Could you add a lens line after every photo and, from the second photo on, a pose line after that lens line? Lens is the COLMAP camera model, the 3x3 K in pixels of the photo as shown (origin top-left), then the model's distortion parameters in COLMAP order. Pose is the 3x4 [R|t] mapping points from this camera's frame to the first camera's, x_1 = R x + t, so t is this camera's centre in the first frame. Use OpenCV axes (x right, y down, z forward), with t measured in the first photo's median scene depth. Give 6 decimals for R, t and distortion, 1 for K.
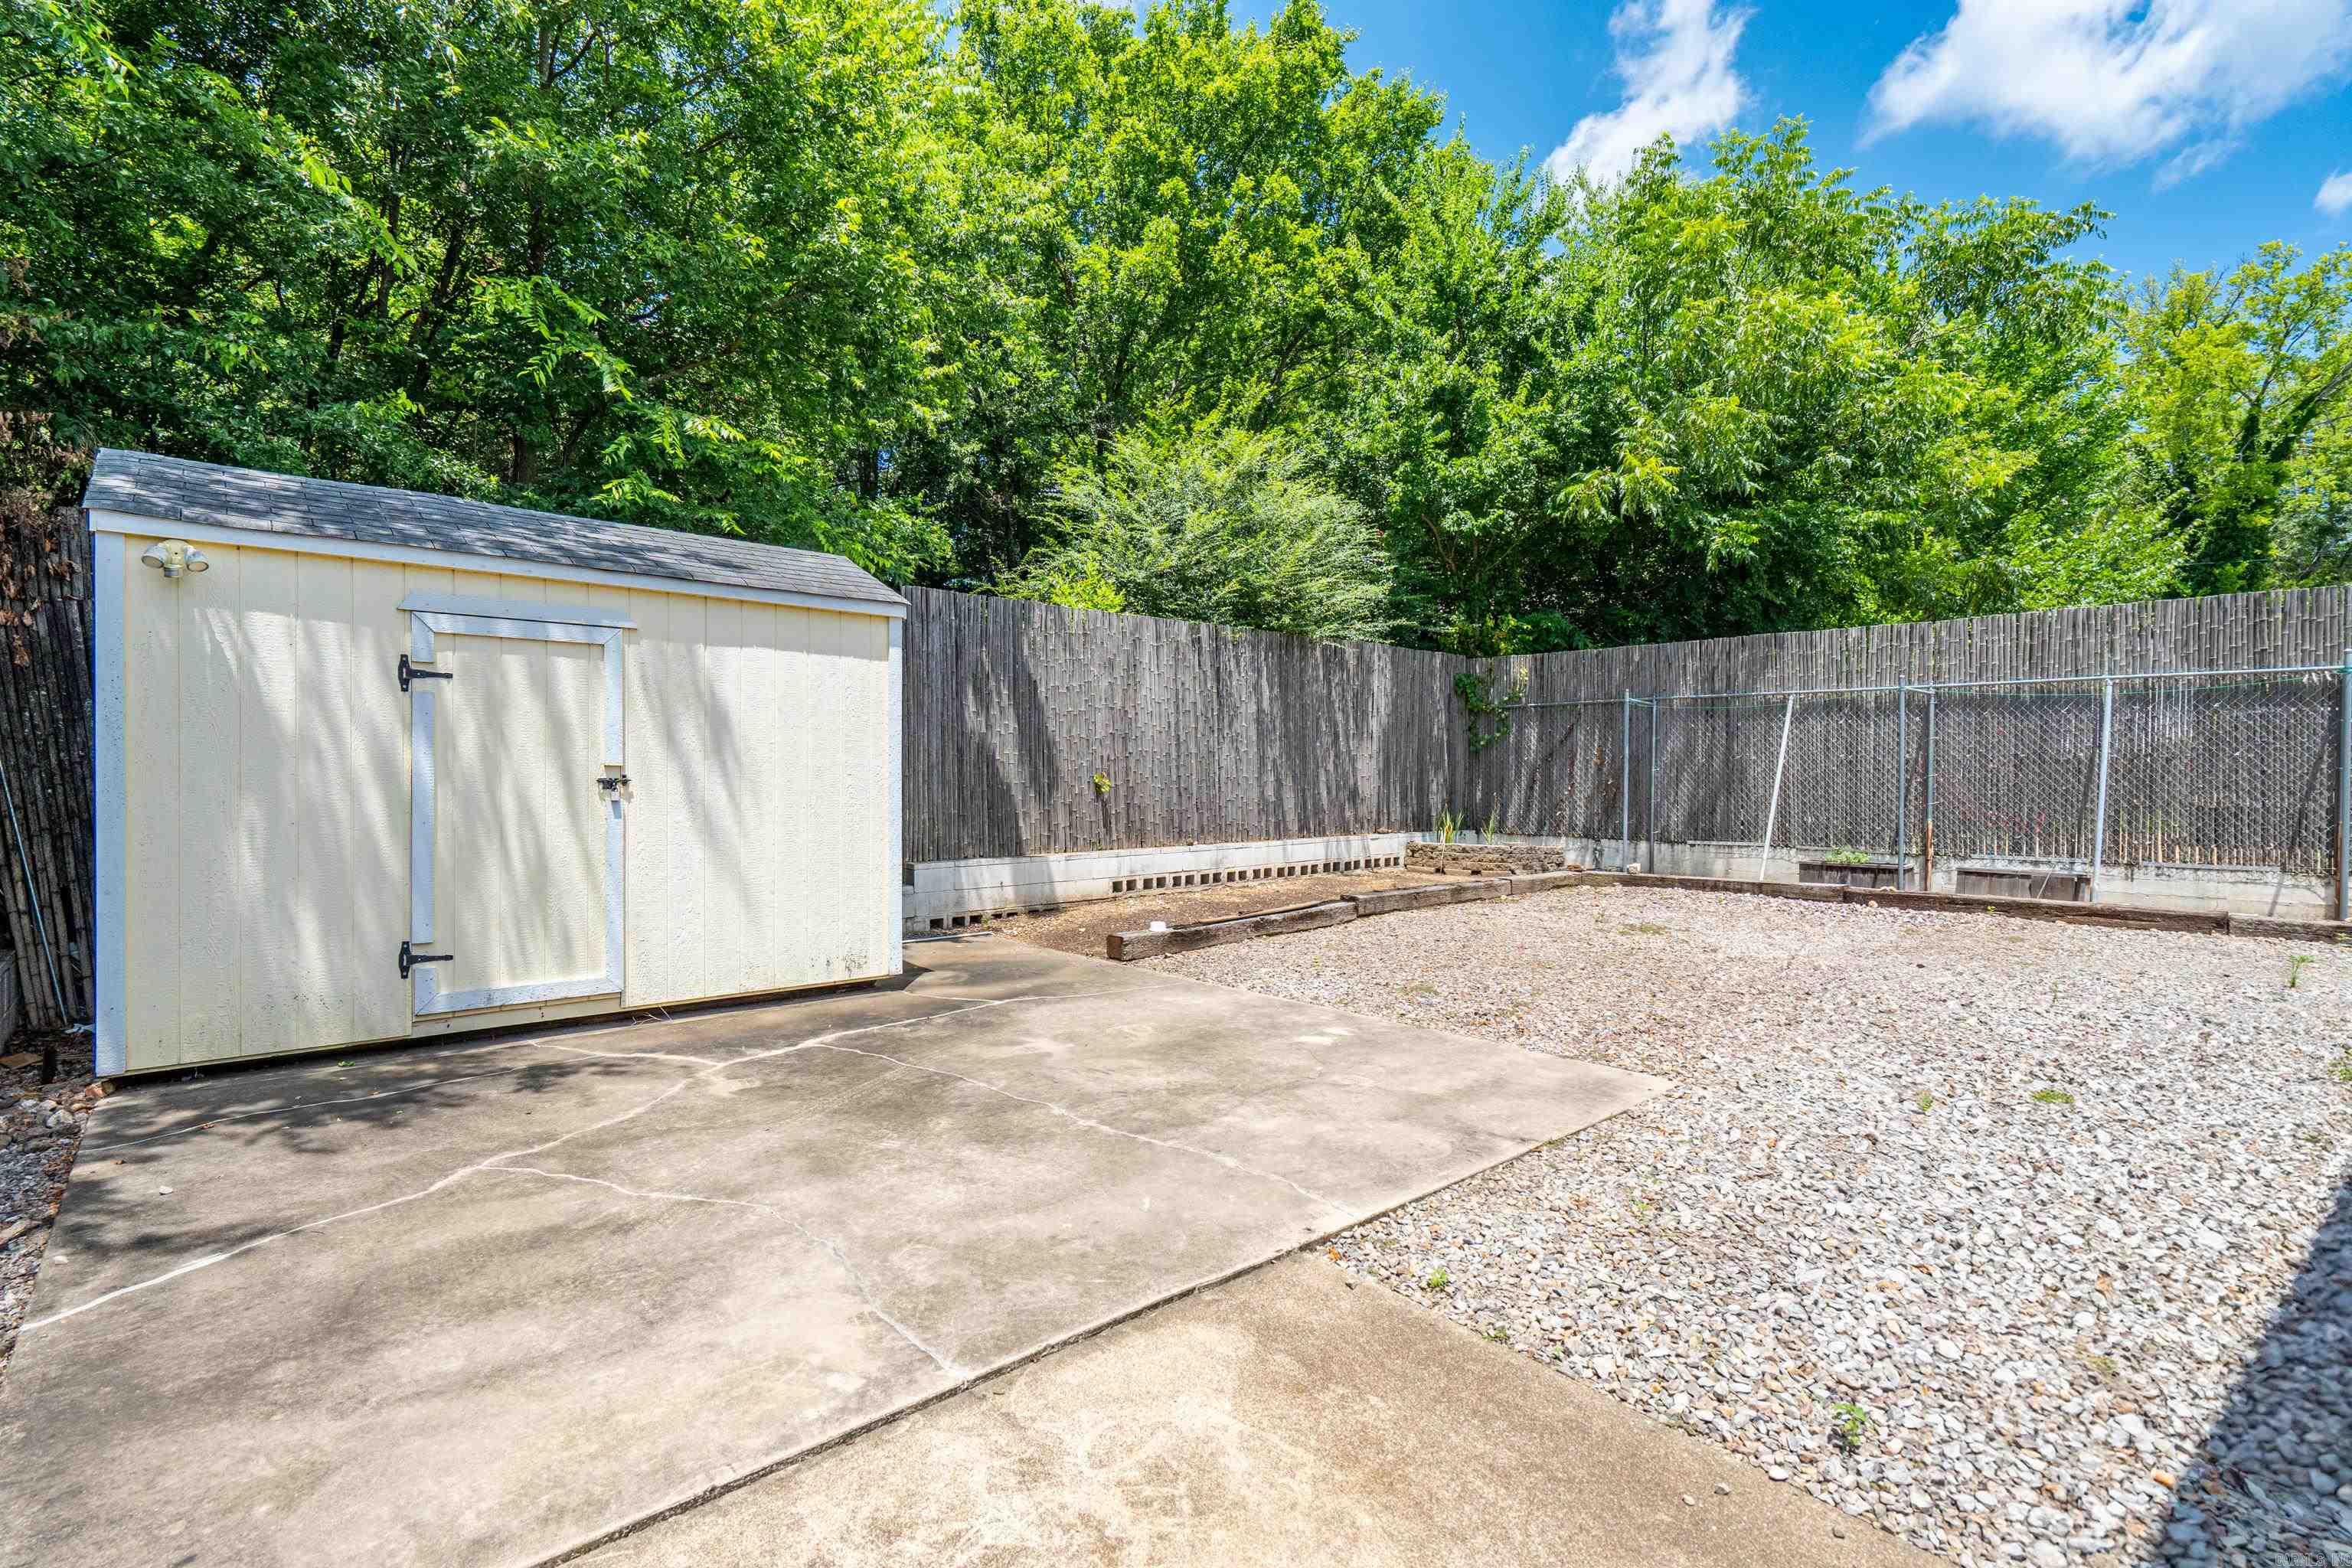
lens RADIAL K [[1112.8, 0, 1176.0], [0, 1112.8, 784.0], [0, 0, 1]] dist [-0.000273, 0.000378]
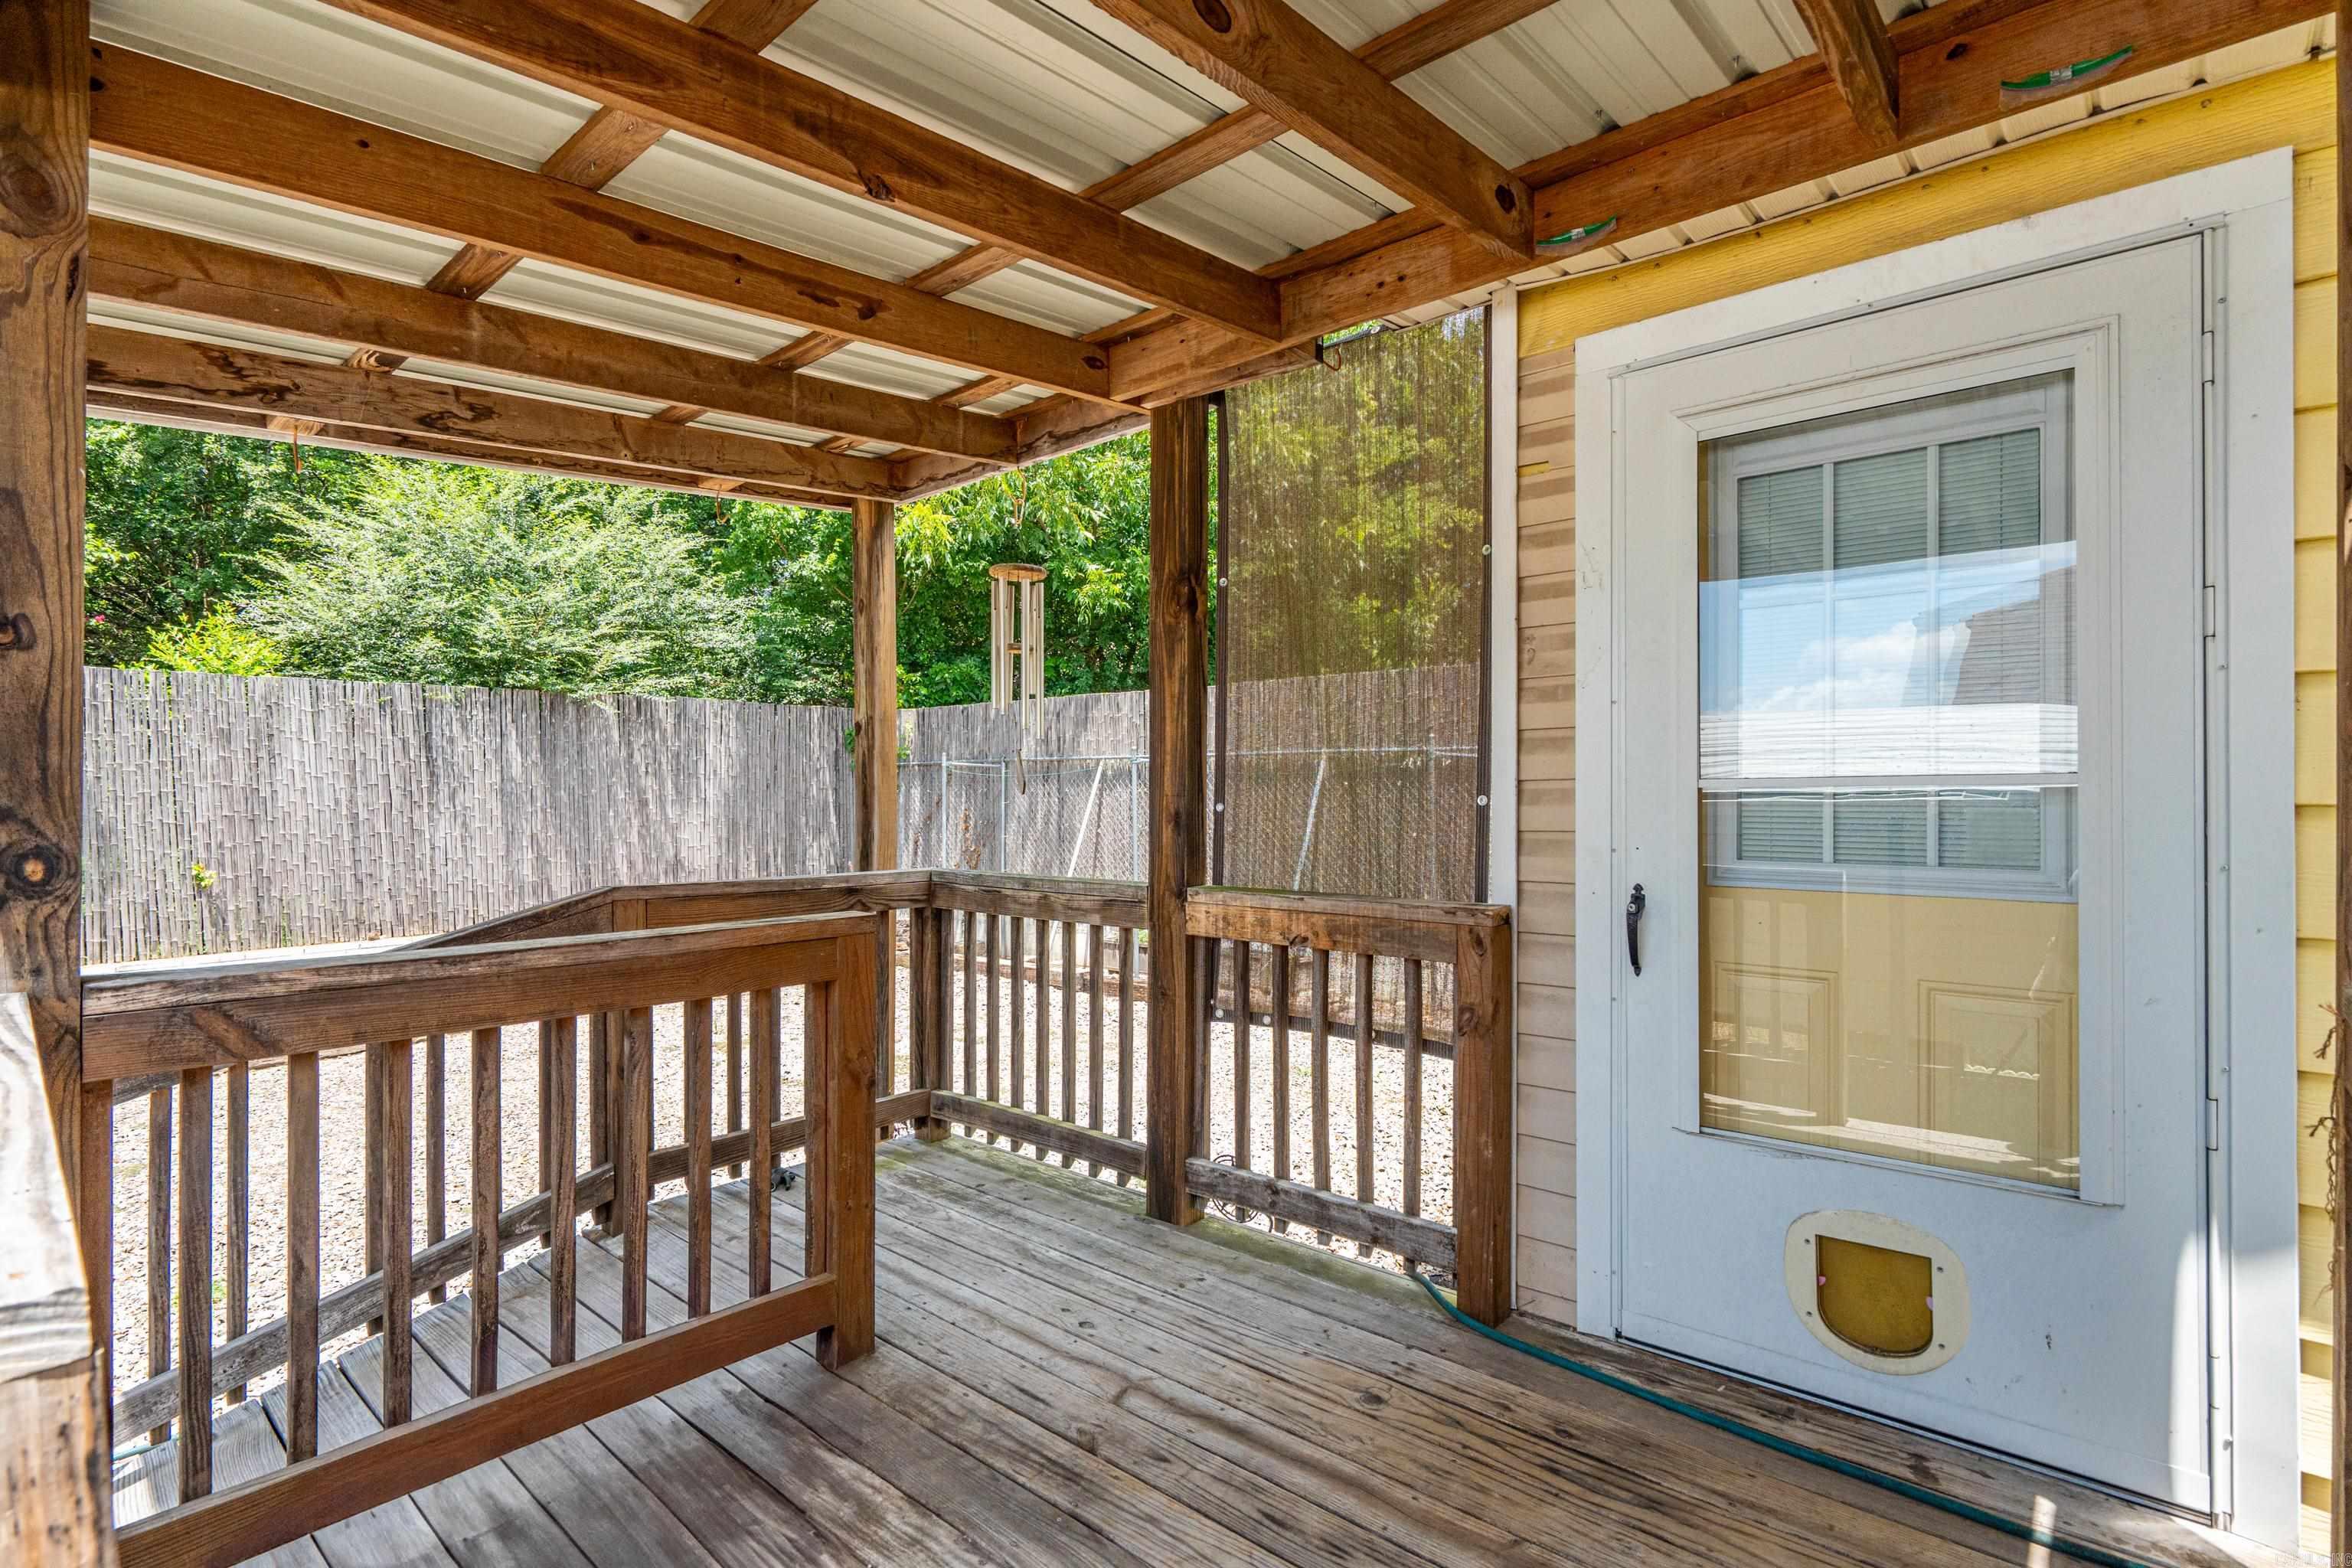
lens RADIAL K [[1112.8, 0, 1176.0], [0, 1112.8, 784.0], [0, 0, 1]] dist [-0.000273, 0.000378]
pose [[0.993458, -0.006164, 0.114032, 0.538959], [0.007535, 0.999904, -0.011594, -0.051682], [-0.113950, 0.012377, 0.993409, 0.063006]]
